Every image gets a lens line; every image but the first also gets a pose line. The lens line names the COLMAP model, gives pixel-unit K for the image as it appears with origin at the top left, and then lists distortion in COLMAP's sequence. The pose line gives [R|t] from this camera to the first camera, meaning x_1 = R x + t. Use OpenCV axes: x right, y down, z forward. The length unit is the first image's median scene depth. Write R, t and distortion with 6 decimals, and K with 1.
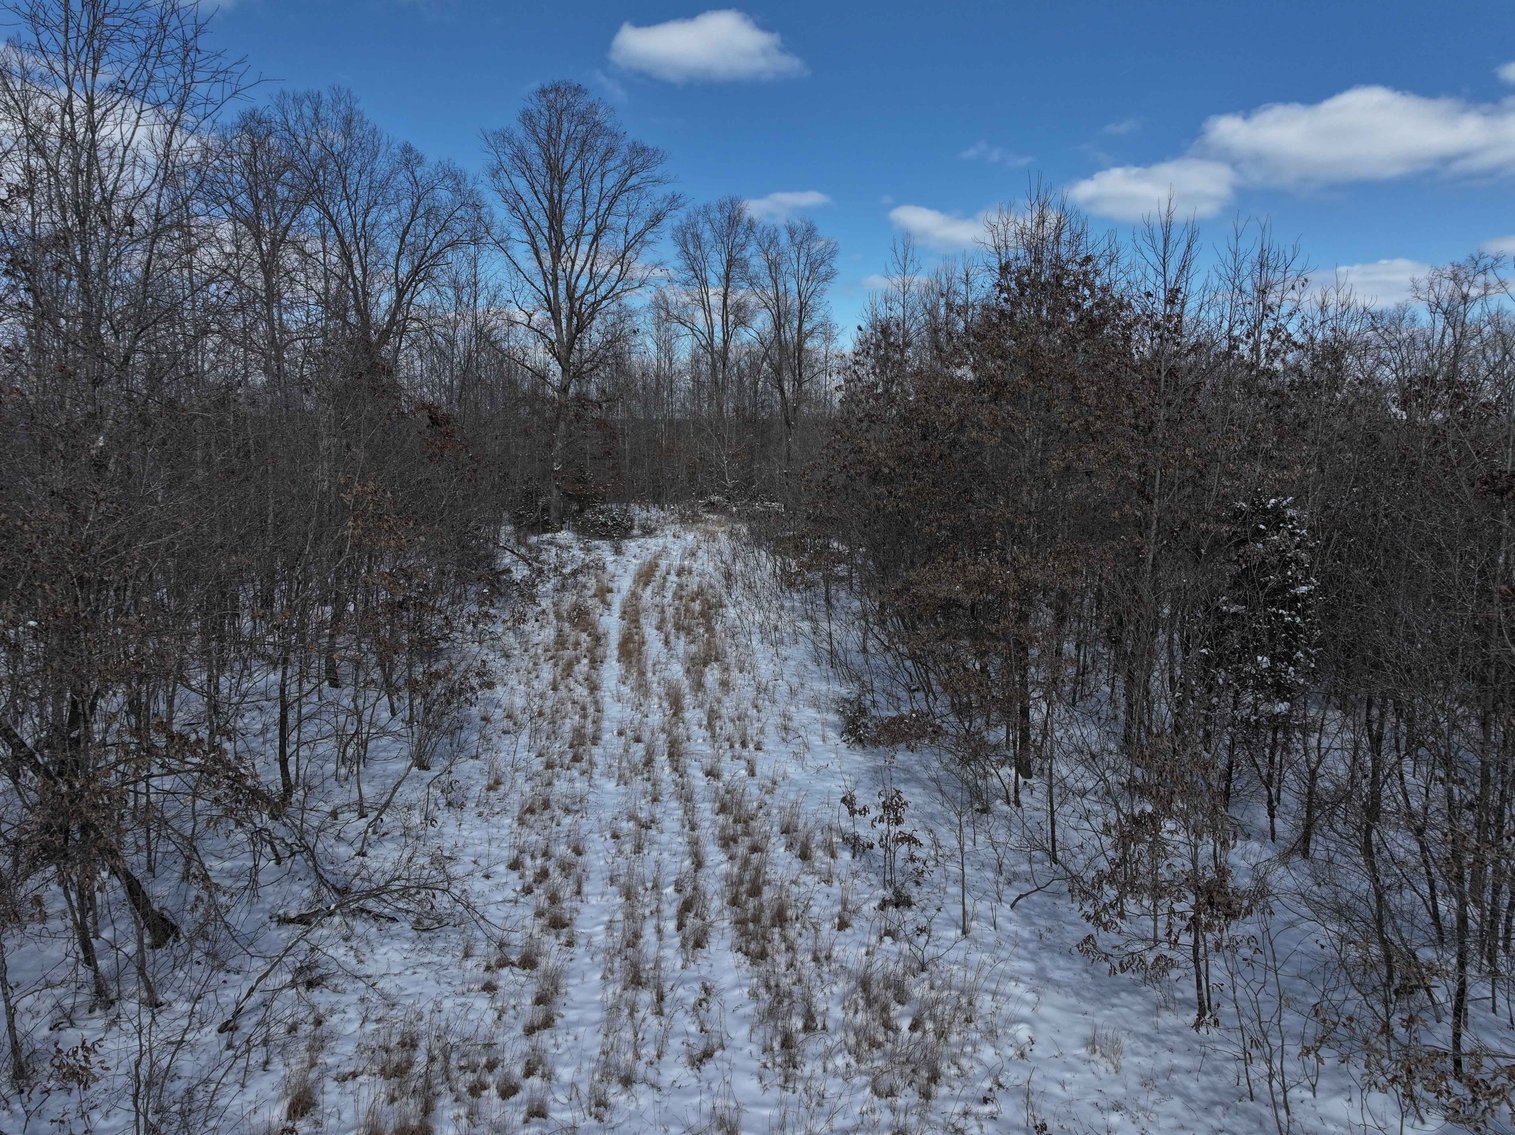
lens RADIAL K [[1051.7, 0, 764.5], [0, 1051.7, 559.0], [0, 0, 1]] dist [-0.000374, 0.004180]
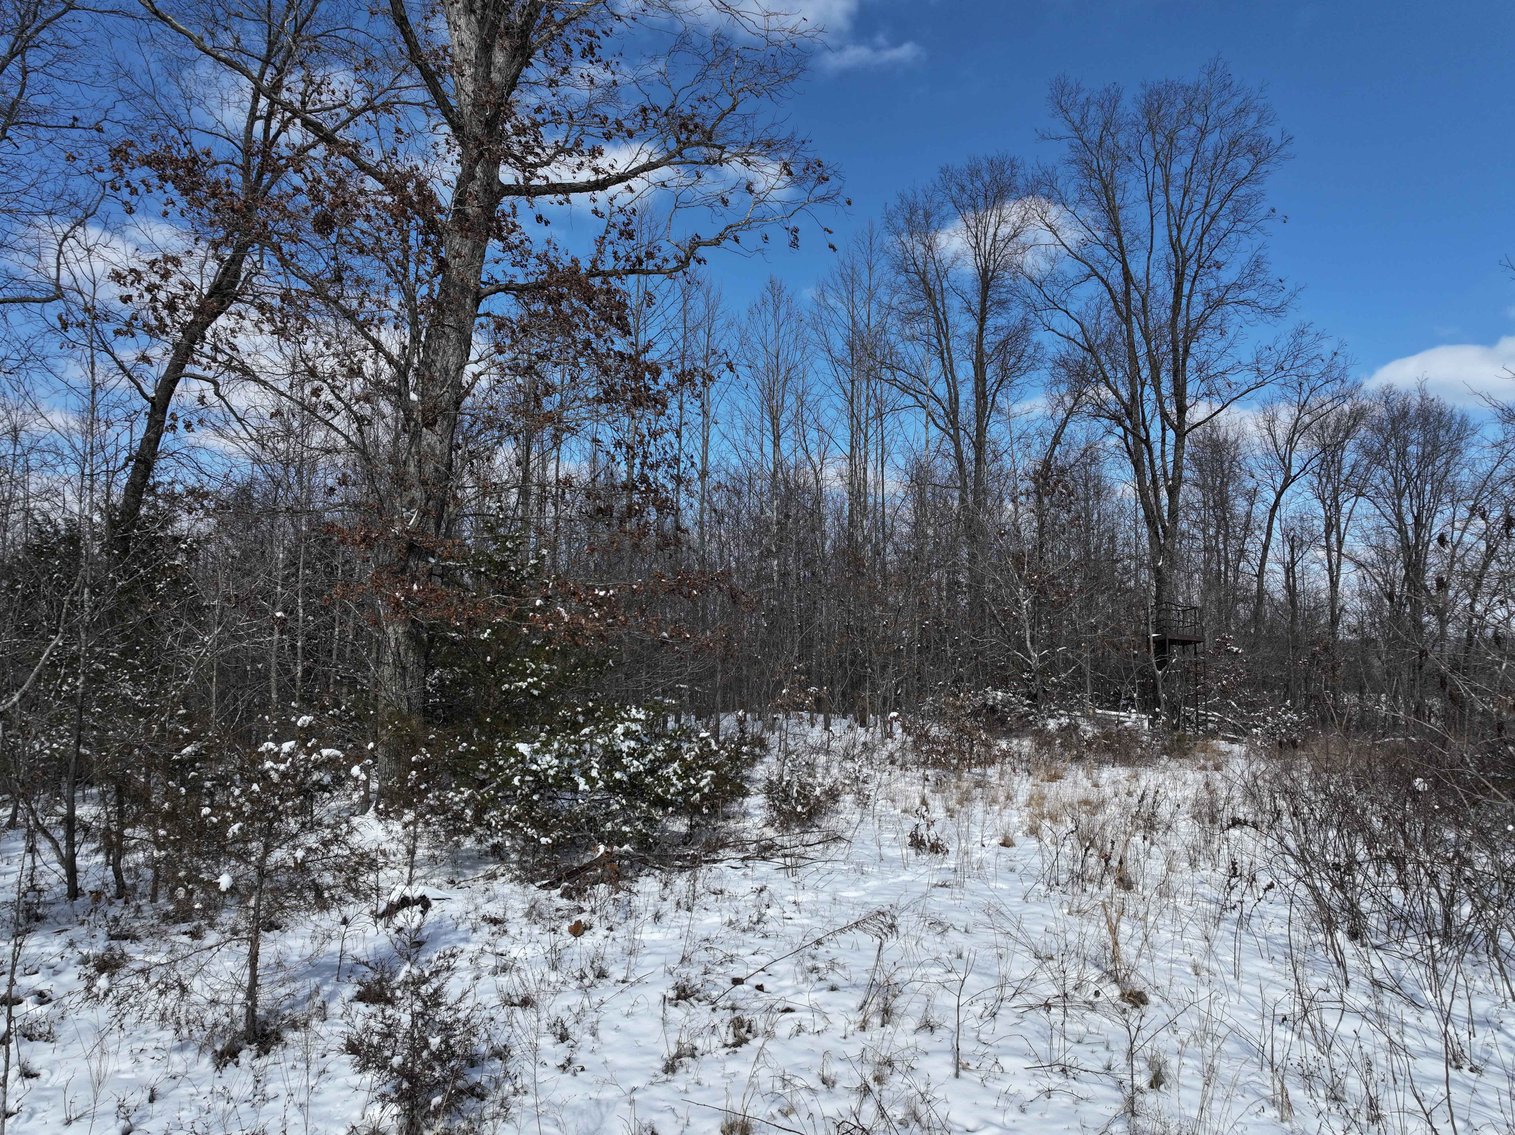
lens RADIAL K [[1051.7, 0, 764.5], [0, 1051.7, 559.0], [0, 0, 1]] dist [-0.000374, 0.004180]
pose [[0.981734, -0.016815, -0.189514, -0.110734], [-0.022300, 0.979051, -0.202390, -0.051006], [0.188947, 0.202919, 0.960793, 1.154723]]
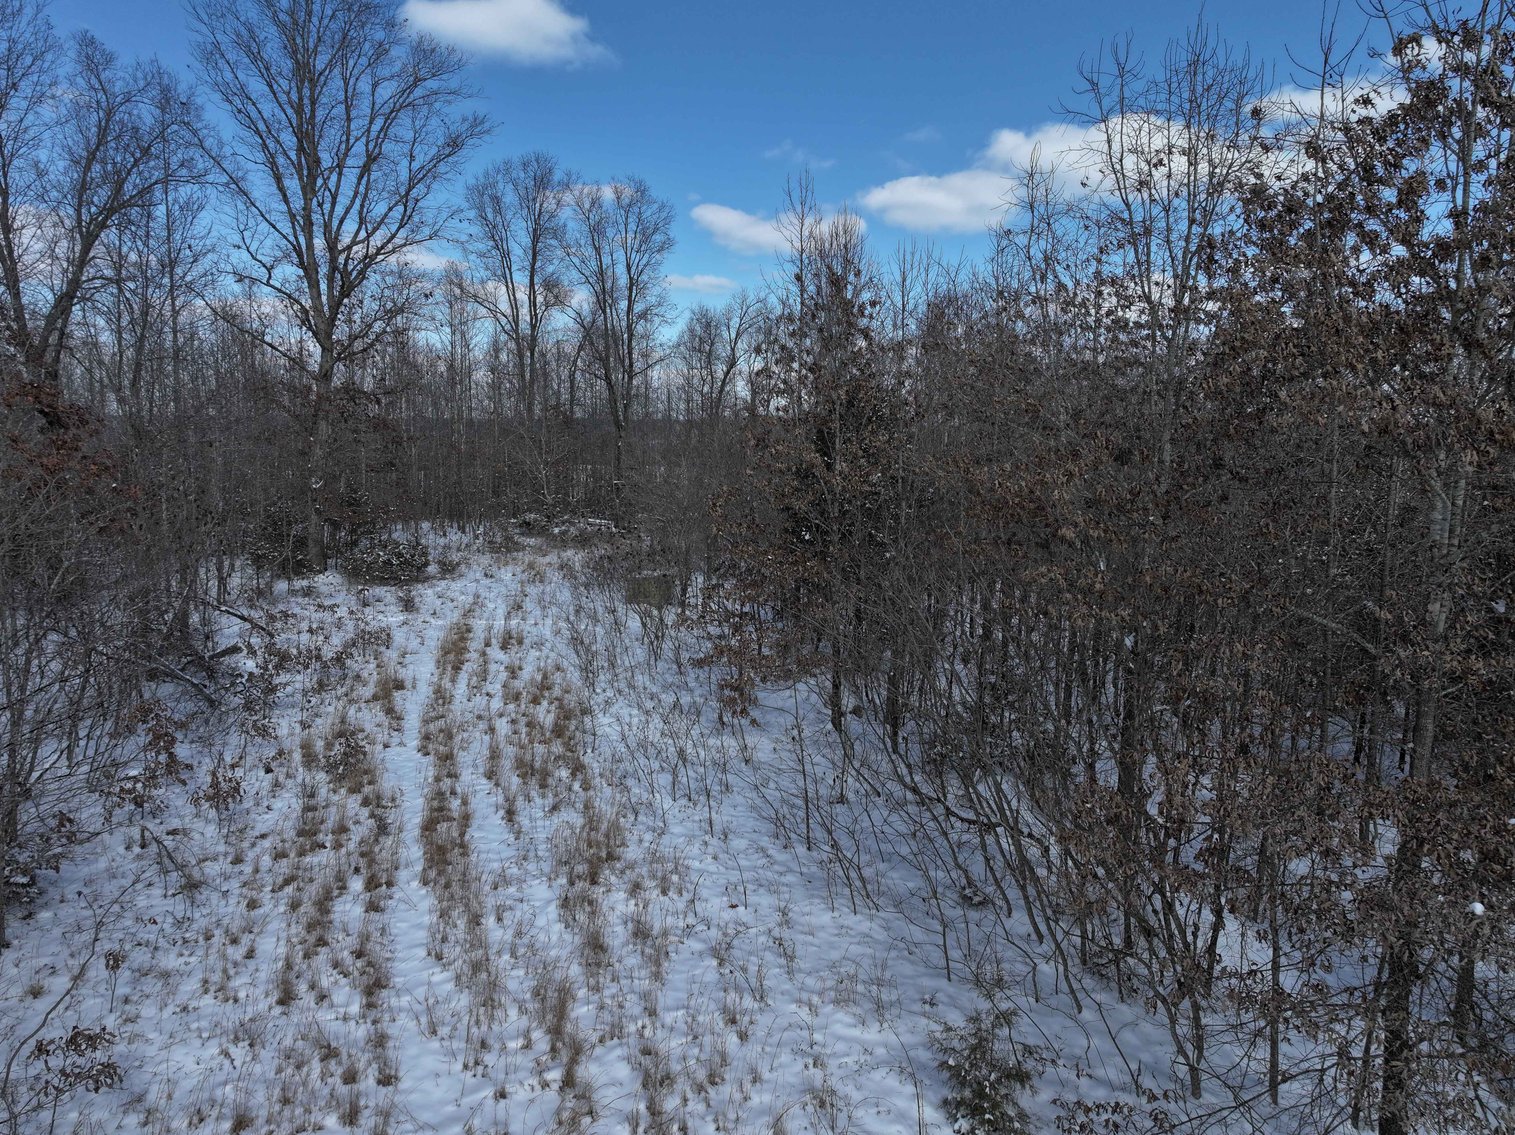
lens RADIAL K [[1051.7, 0, 764.5], [0, 1051.7, 559.0], [0, 0, 1]] dist [-0.000374, 0.004180]
pose [[0.981061, -0.020595, 0.192600, -0.053150], [0.020681, 0.999785, 0.001567, -0.044903], [-0.192591, 0.002446, 0.981276, 0.344136]]
